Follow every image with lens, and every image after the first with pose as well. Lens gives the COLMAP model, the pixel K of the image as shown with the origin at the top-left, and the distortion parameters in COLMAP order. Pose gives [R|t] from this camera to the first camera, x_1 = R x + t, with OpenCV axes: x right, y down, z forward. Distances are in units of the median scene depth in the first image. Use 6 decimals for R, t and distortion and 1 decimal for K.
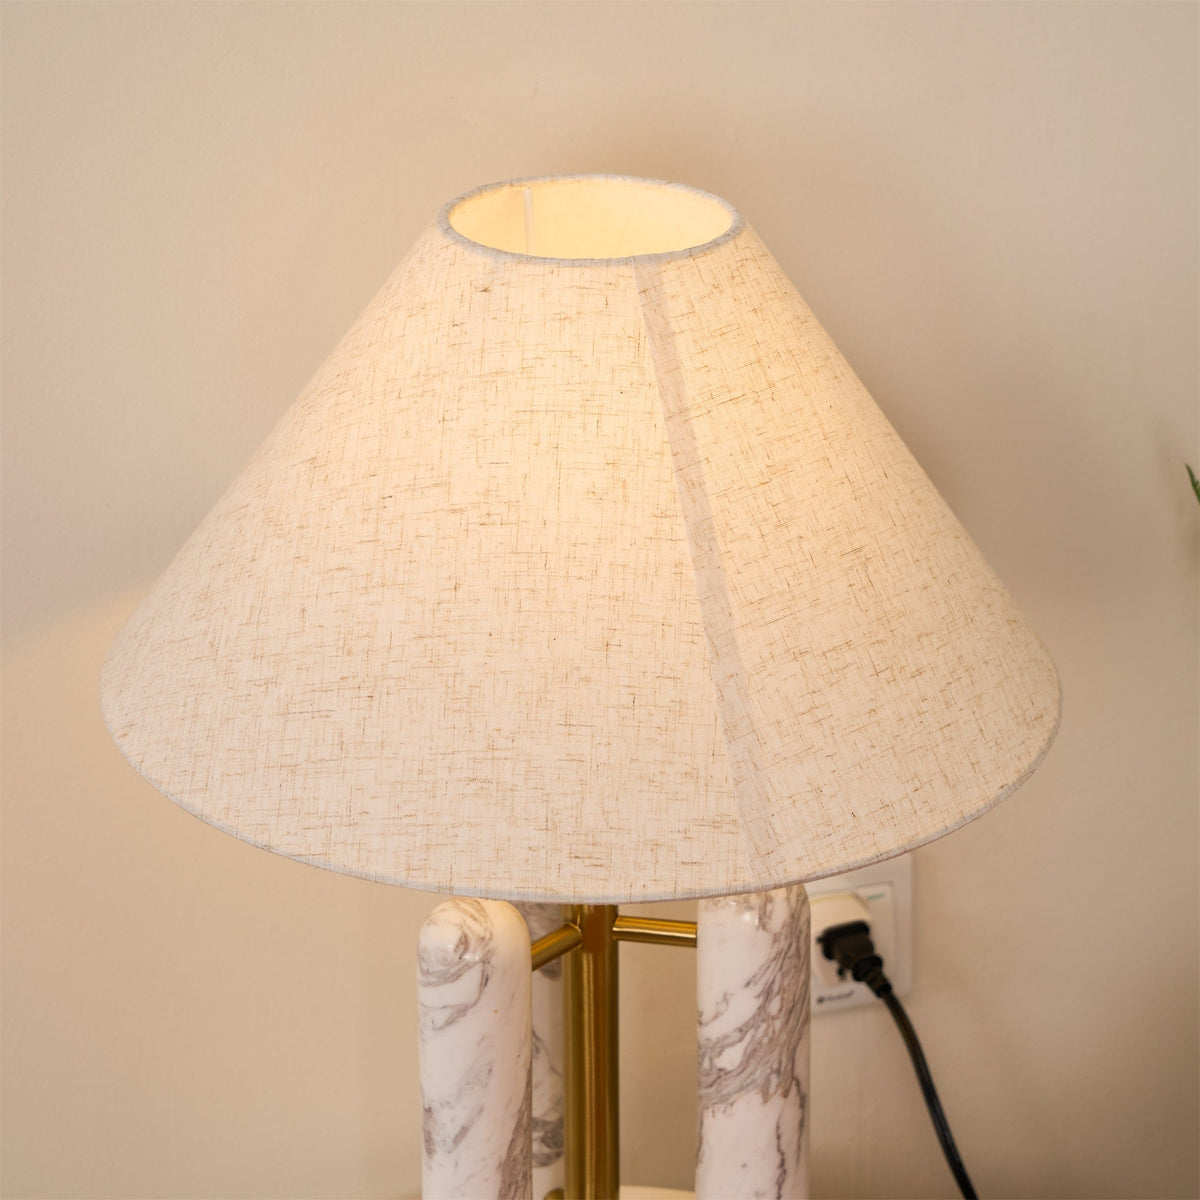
lens RADIAL K [[3642.5, 0, 600.0], [0, 3642.5, 600.0], [0, 0, 1]] dist [-0.088731, -0.769421]
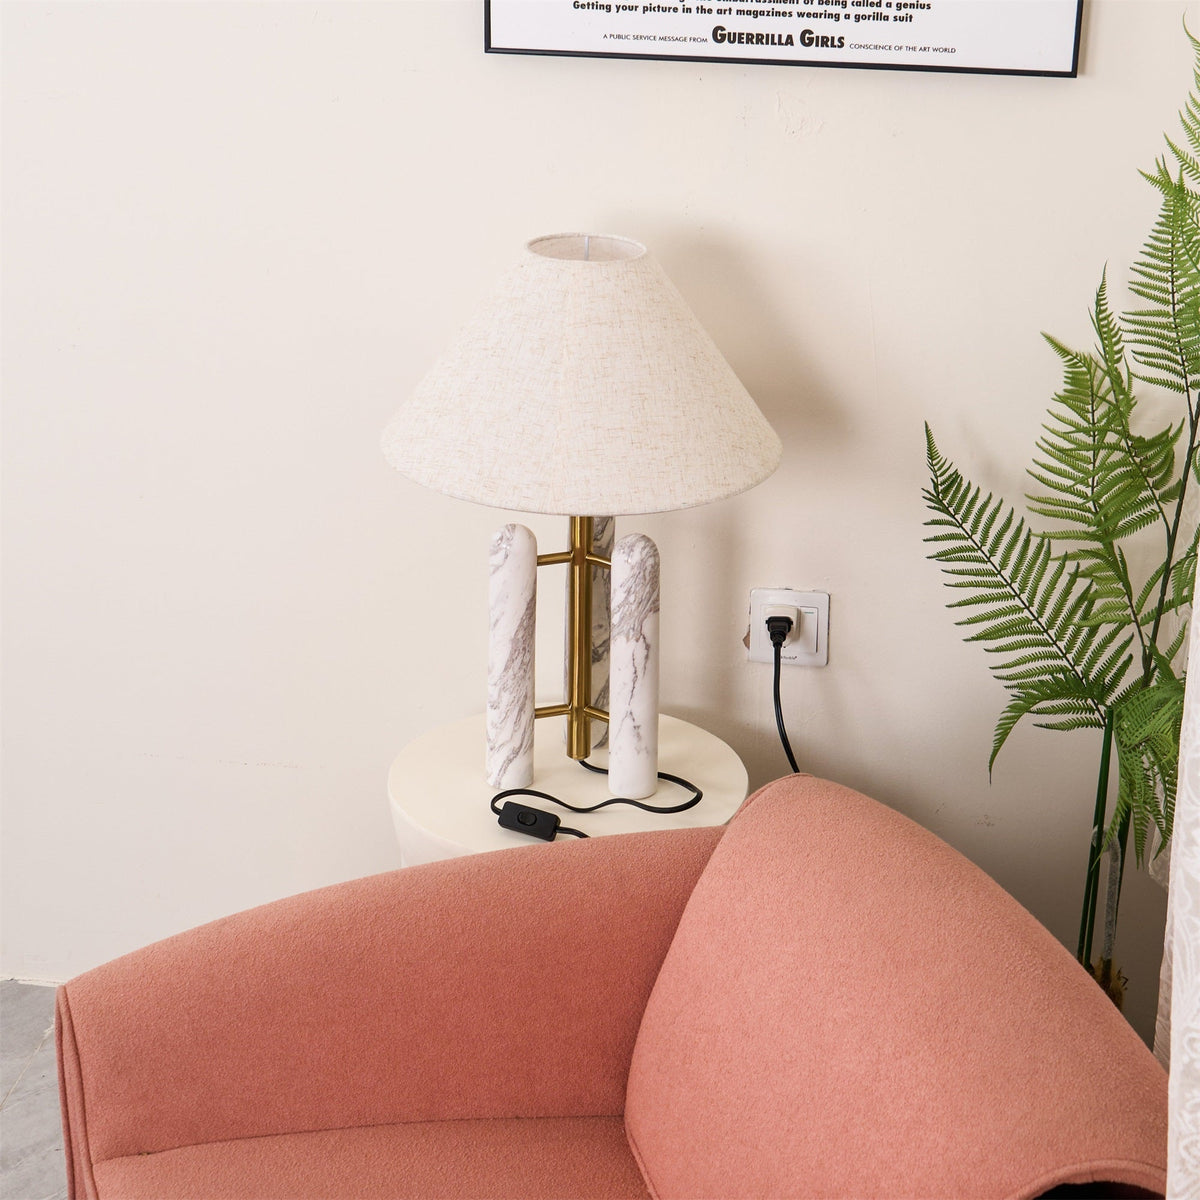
lens RADIAL K [[2470.6, 0, 620.9], [0, 2470.6, 597.5], [0, 0, 1]] dist [-0.036331, 0.160307]
pose [[0.892126, 0.188287, -0.410681, 0.759791], [-0.200029, 0.979681, 0.014635, 0.097792], [0.405092, 0.069092, 0.911662, -0.493579]]
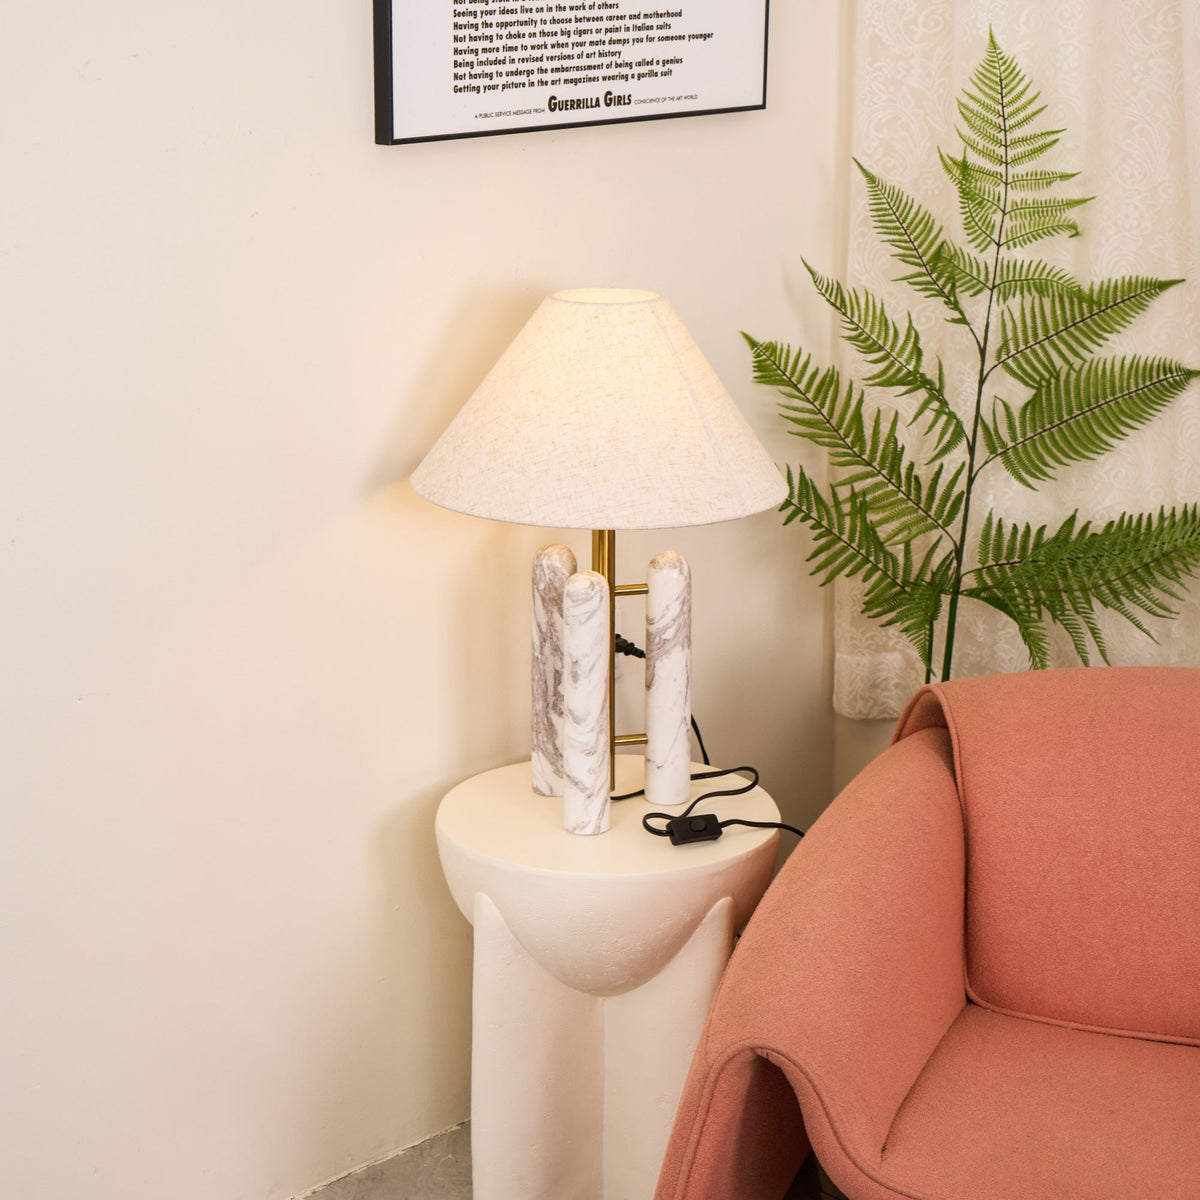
lens RADIAL K [[2681.7, 0, 600.0], [0, 2681.7, 600.0], [0, 0, 1]] dist [0.026629, -0.072468]
pose [[0.890107, -0.115367, 0.440907, -0.906472], [0.177065, 0.978972, -0.101303, 0.312074], [-0.419949, 0.168240, 0.891817, -0.702038]]
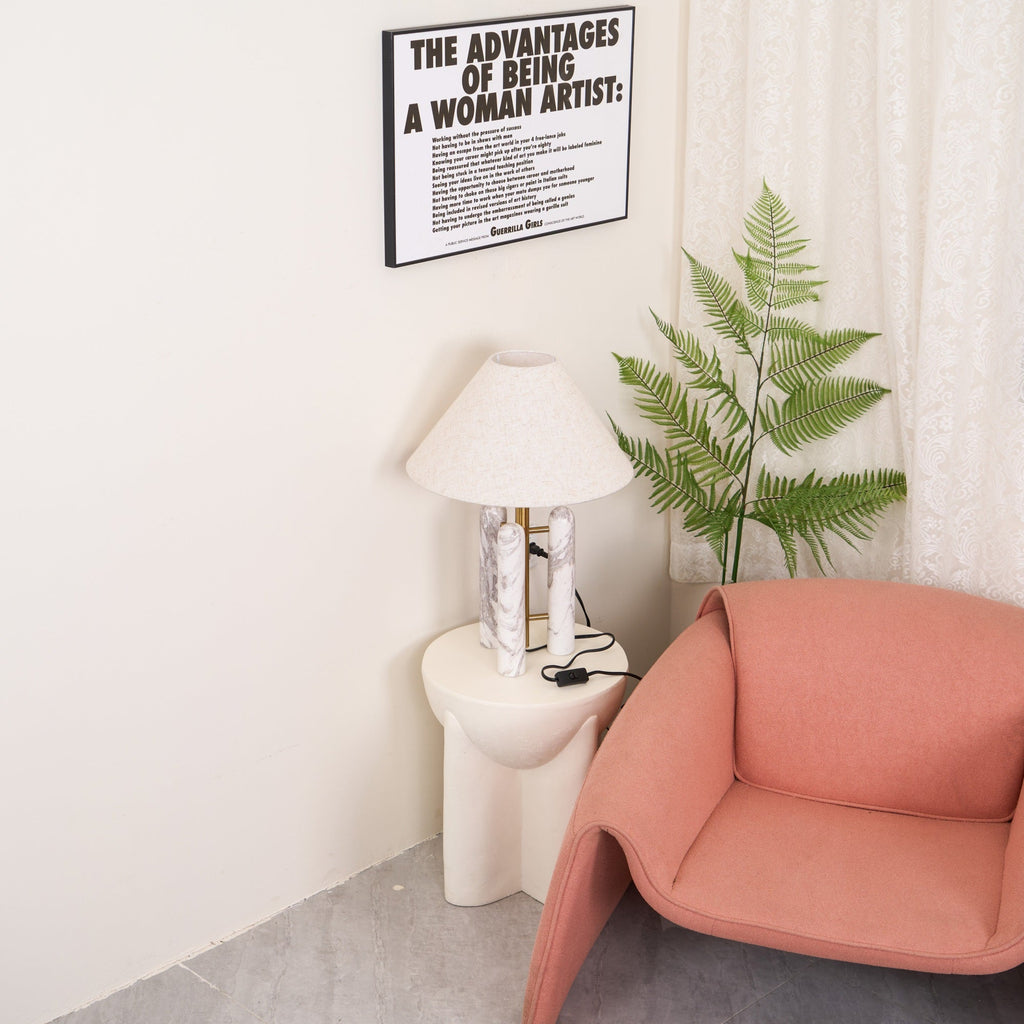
lens RADIAL K [[1935.5, 0, 512.0], [0, 1935.5, 512.0], [0, 0, 1]] dist [-0.003436, -0.040741]
pose [[0.900523, -0.146377, 0.409429, -1.016685], [0.169974, 0.985211, -0.021625, 0.126454], [-0.400209, 0.089066, 0.912086, -1.119906]]
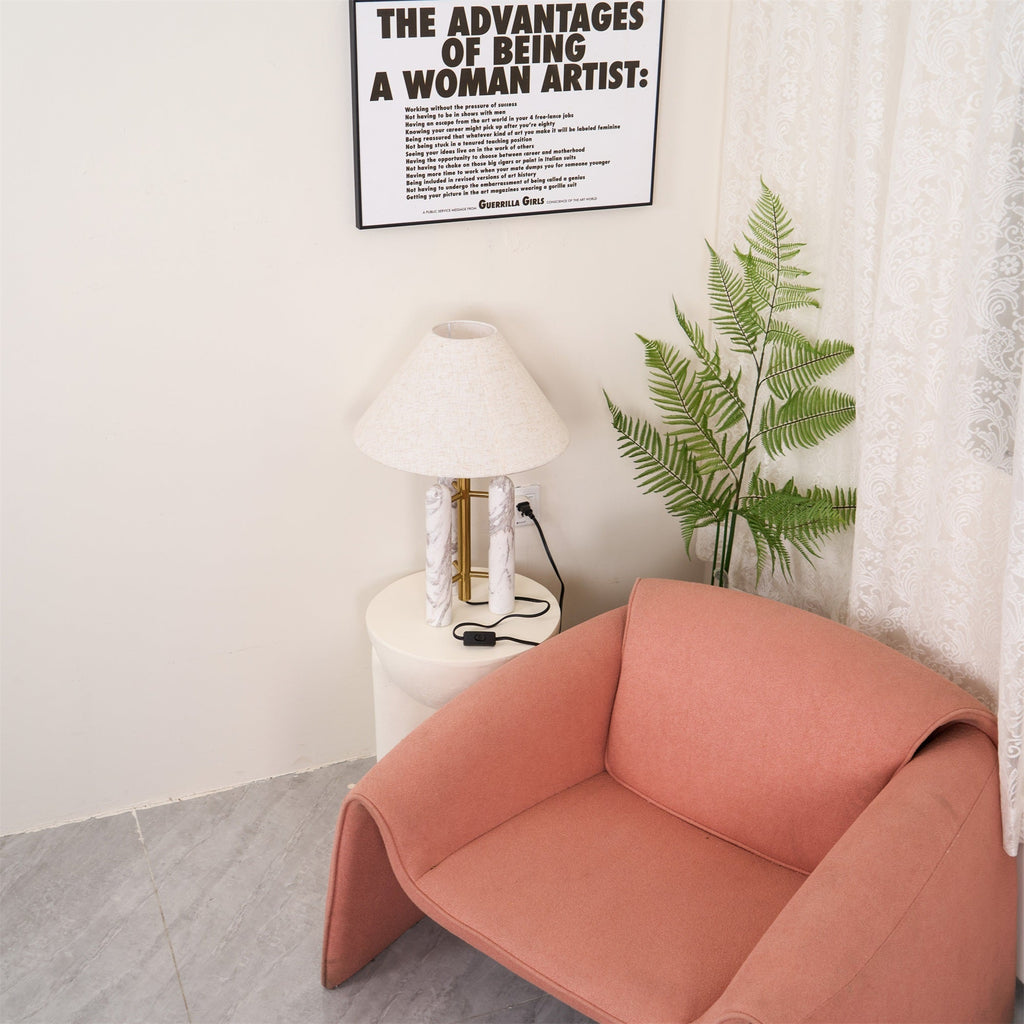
lens RADIAL K [[1413.4, 0, 512.0], [0, 1413.4, 512.0], [0, 0, 1]] dist [-0.031371, 0.113711]
pose [[0.998403, -0.010815, 0.055442, -0.043945], [0.009569, 0.999697, 0.022697, 0.082561], [-0.055670, -0.022131, 0.998204, -0.772015]]
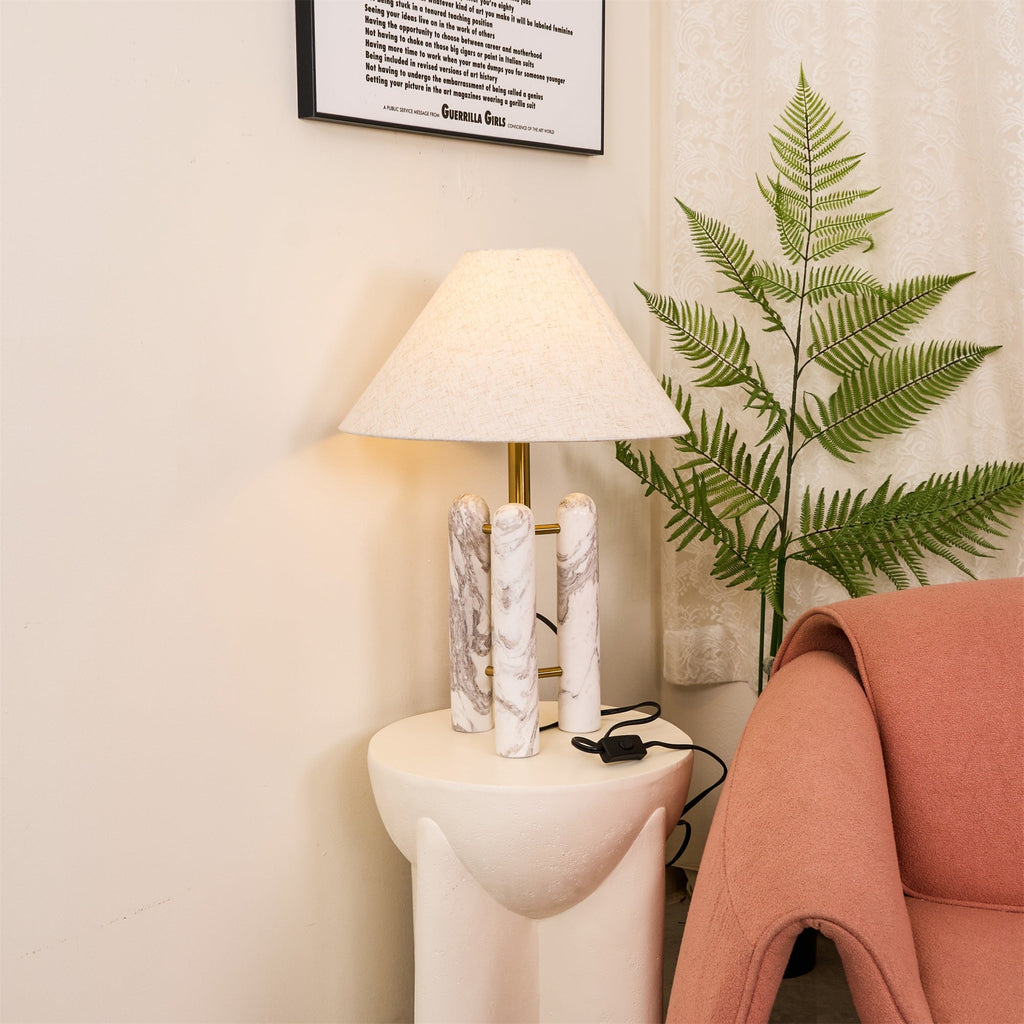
lens RADIAL K [[1638.0, 0, 512.0], [0, 1638.0, 512.0], [0, 0, 1]] dist [0.071068, -0.089640]
pose [[0.817125, -0.074765, 0.571592, -0.776033], [0.240341, 0.945449, -0.219915, 0.378804], [-0.523969, 0.317075, 0.790519, 0.051979]]
